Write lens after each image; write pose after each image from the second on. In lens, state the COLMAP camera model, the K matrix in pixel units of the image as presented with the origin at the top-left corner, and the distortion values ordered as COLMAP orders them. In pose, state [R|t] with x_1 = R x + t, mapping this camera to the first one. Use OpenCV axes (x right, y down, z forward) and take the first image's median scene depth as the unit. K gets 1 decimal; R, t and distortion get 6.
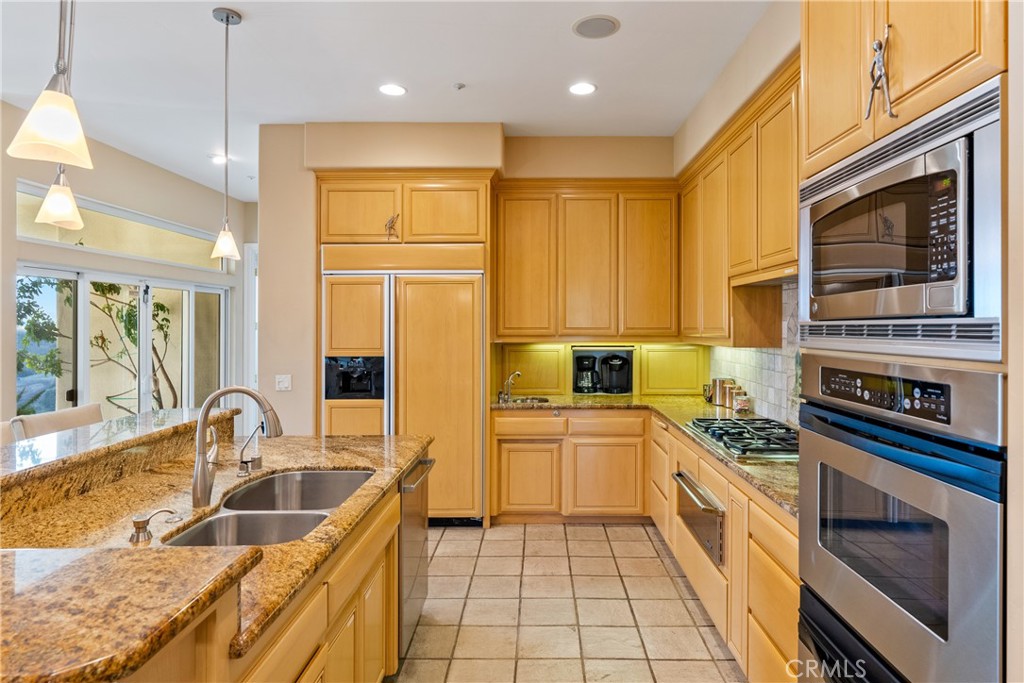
lens RADIAL K [[592.4, 0, 555.5], [0, 592.4, 325.7], [0, 0, 1]] dist [0.000820, -0.000359]
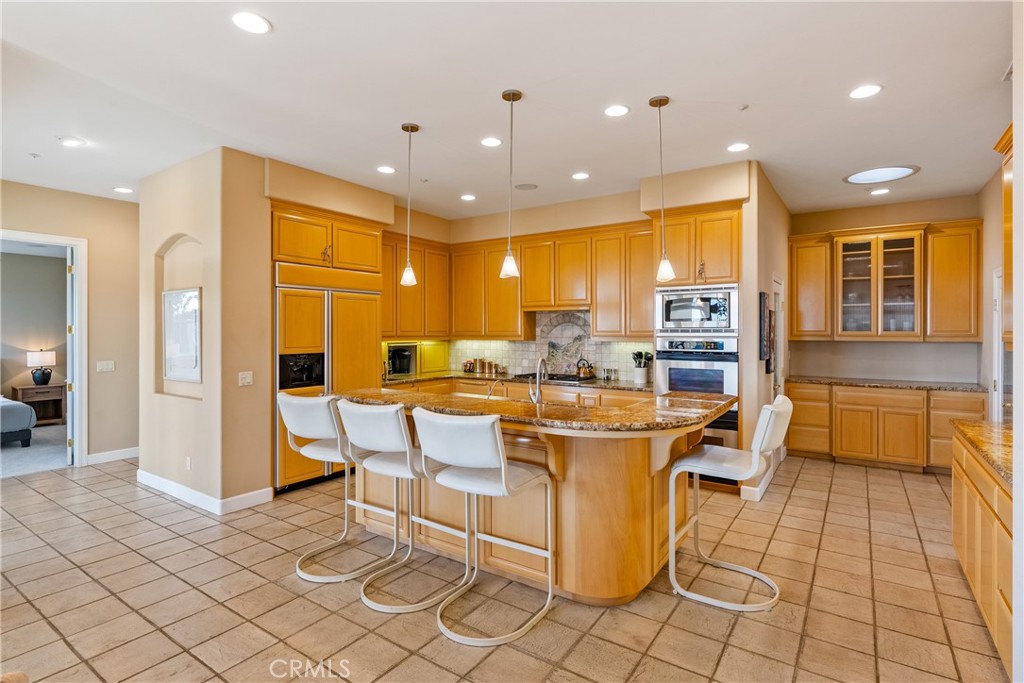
lens RADIAL K [[510.3, 0, 512.4], [0, 510.3, 332.7], [0, 0, 1]] dist [0.000783, -0.000388]
pose [[0.558513, -0.001959, 0.829493, -0.995930], [-0.001470, 0.999993, 0.003352, 0.003320], [-0.829494, -0.003092, 0.558507, 0.021319]]
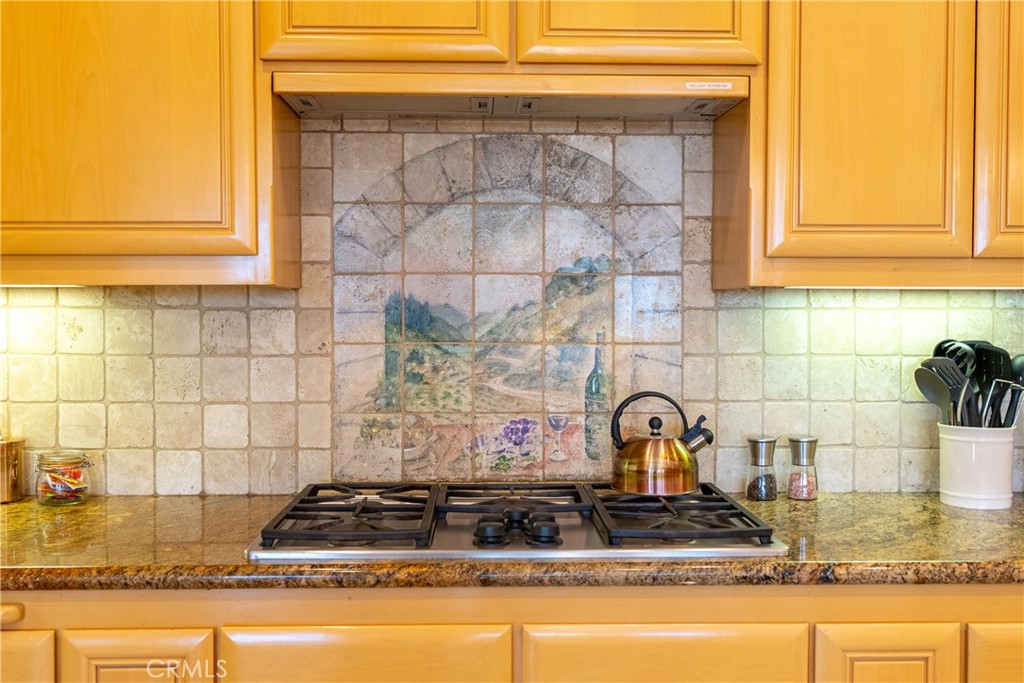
lens RADIAL K [[1017.8, 0, 512.4], [0, 1017.8, 343.5], [0, 0, 1]] dist [0.003204, 0.000000]
pose [[-0.043152, -0.023066, 0.998802, -0.212638], [-0.003279, 0.999731, 0.022946, 0.045884], [-0.999063, -0.002285, -0.043216, 0.729846]]
